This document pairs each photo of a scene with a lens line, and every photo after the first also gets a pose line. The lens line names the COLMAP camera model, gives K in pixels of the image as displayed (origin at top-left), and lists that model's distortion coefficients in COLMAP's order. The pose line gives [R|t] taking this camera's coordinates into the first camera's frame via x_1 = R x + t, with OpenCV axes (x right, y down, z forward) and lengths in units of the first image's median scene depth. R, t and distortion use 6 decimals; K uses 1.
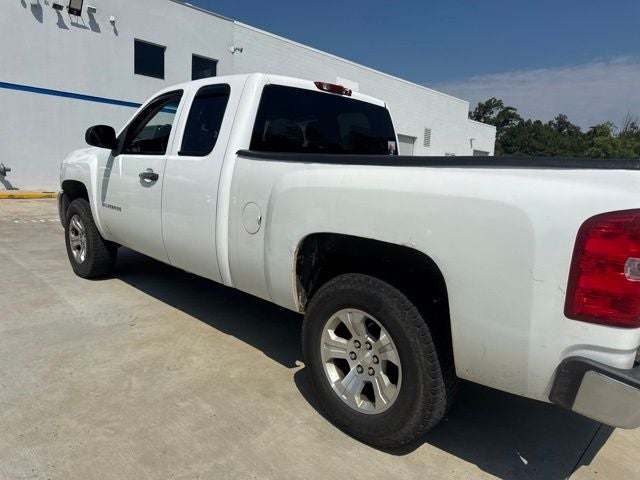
lens RADIAL K [[453.9, 0, 320.8], [0, 453.9, 233.9], [0, 0, 1]] dist [0.030666, -0.041054]
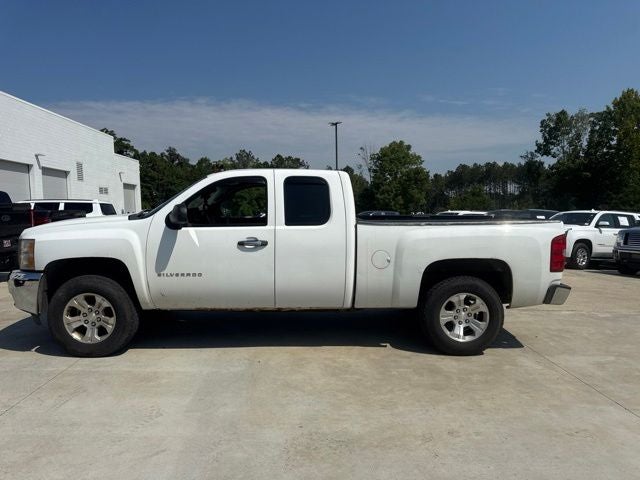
lens RADIAL K [[453.9, 0, 314.8], [0, 453.9, 244.8], [0, 0, 1]] dist [0.030666, -0.041054]
pose [[0.698092, -0.119037, 0.706044, -0.930319], [0.145040, 0.989150, 0.023361, -0.102009], [-0.701164, 0.086096, 0.707782, -0.018038]]
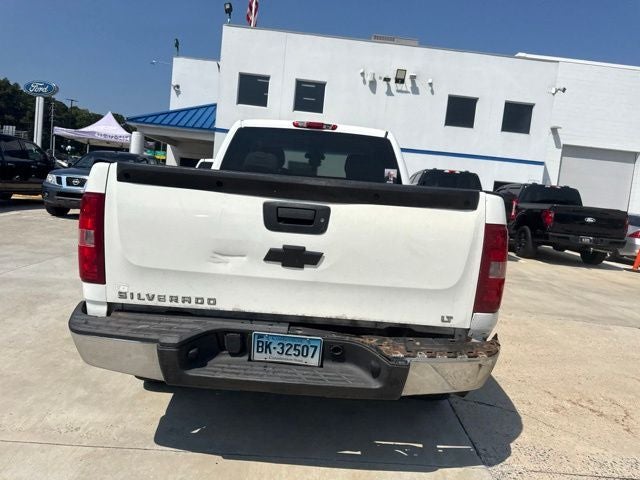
lens RADIAL K [[453.9, 0, 323.3], [0, 453.9, 229.2], [0, 0, 1]] dist [0.030666, -0.041054]
pose [[0.699085, 0.068414, -0.711758, 0.716976], [-0.149436, 0.987410, -0.051866, 0.006271], [0.699249, 0.142621, 0.700507, 0.175648]]
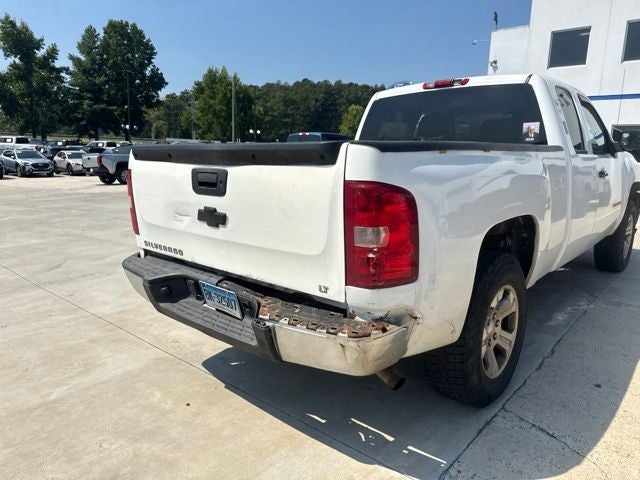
lens RADIAL K [[453.9, 0, 325.1], [0, 453.9, 237.1], [0, 0, 1]] dist [0.030666, -0.041054]
pose [[0.042721, 0.125146, -0.991218, 0.881114], [-0.151548, 0.981455, 0.117382, -0.040583], [0.987526, 0.145202, 0.060895, 0.561947]]
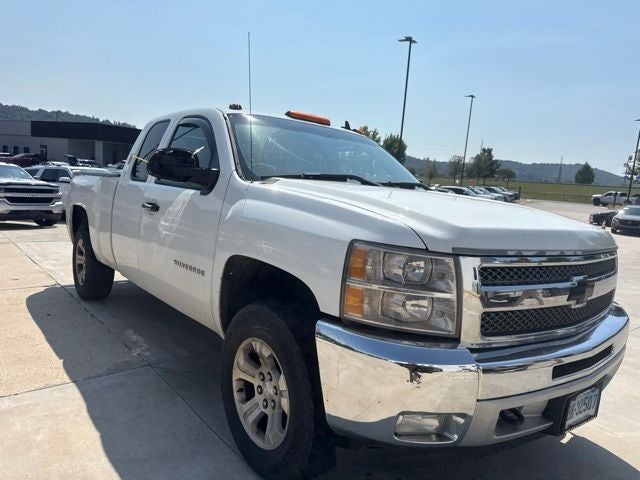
lens RADIAL K [[453.9, 0, 324.5], [0, 453.9, 243.4], [0, 0, 1]] dist [0.030666, -0.041054]
pose [[-0.985259, -0.137544, 0.101721, -0.347878], [-0.105493, 0.956589, 0.271676, -0.311043], [-0.134673, 0.256941, -0.956998, 1.814337]]
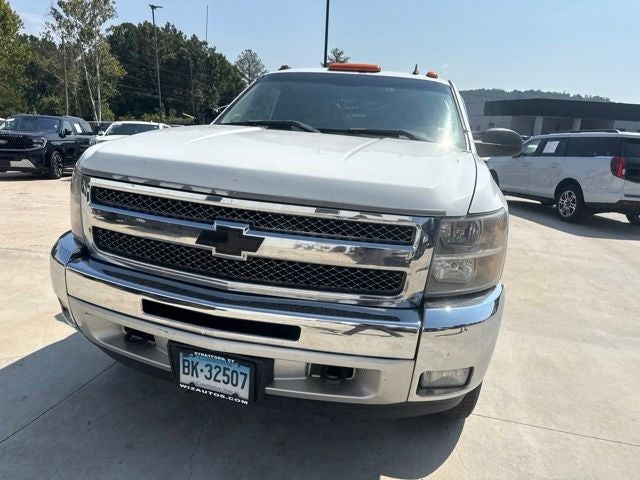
lens RADIAL K [[453.9, 0, 323.6], [0, 453.9, 232.3], [0, 0, 1]] dist [0.030666, -0.041054]
pose [[-0.501550, -0.272025, 0.821249, -0.898105], [0.032968, 0.942581, 0.332348, -0.298273], [-0.864500, 0.193764, -0.463783, 1.469724]]
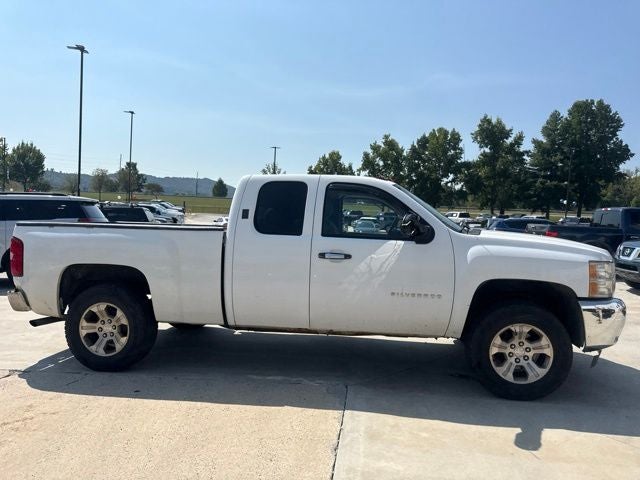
lens RADIAL K [[453.9, 0, 327.8], [0, 453.9, 232.4], [0, 0, 1]] dist [0.030666, -0.041054]
pose [[-0.798442, -0.061353, -0.598937, 0.568012], [-0.161550, 0.980146, 0.114961, -0.284459], [0.579993, 0.188548, -0.792501, 1.827386]]
